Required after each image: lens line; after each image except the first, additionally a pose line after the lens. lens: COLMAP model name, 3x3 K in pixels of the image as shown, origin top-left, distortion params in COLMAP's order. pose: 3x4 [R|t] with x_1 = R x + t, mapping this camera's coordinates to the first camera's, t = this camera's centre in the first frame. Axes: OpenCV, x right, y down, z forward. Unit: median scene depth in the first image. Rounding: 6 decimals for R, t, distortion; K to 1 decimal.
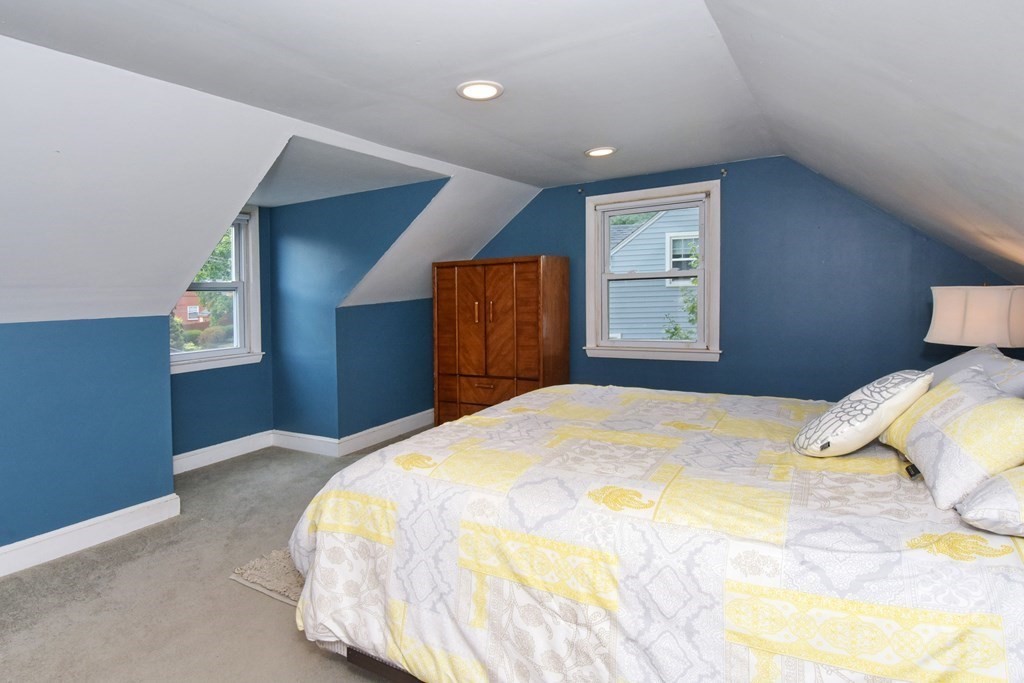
lens RADIAL K [[551.4, 0, 507.7], [0, 551.4, 310.6], [0, 0, 1]] dist [0.030767, -0.029794]
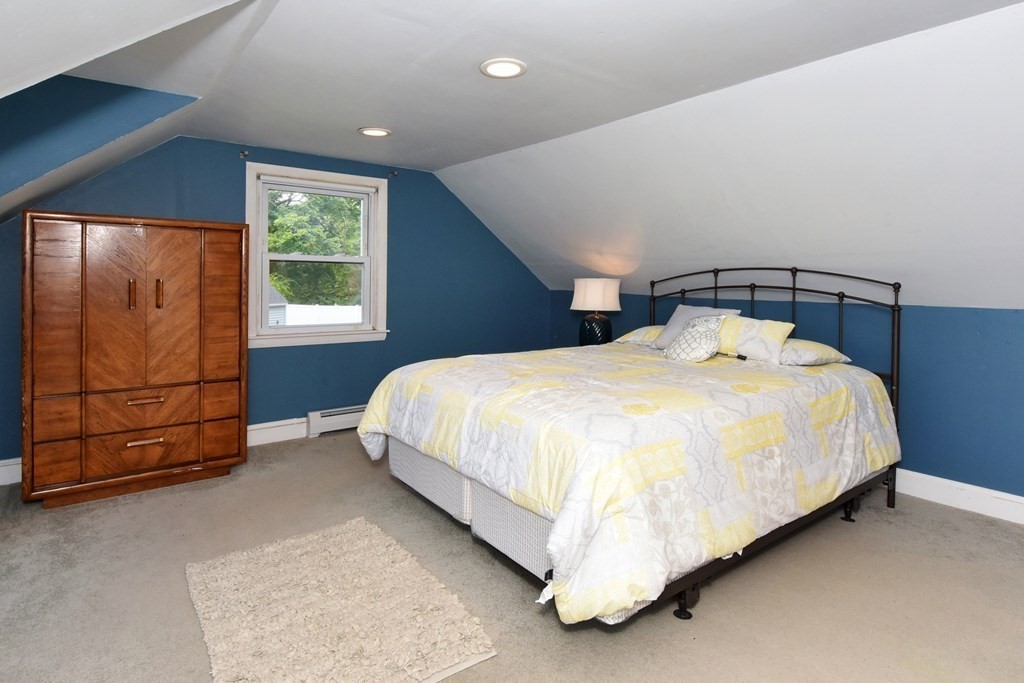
lens RADIAL K [[551.4, 0, 507.7], [0, 551.4, 310.6], [0, 0, 1]] dist [0.030767, -0.029794]
pose [[0.360753, -0.011235, 0.932594, -0.540795], [0.016245, 0.999851, 0.005761, 0.027599], [-0.932520, 0.013071, 0.360882, 0.334847]]
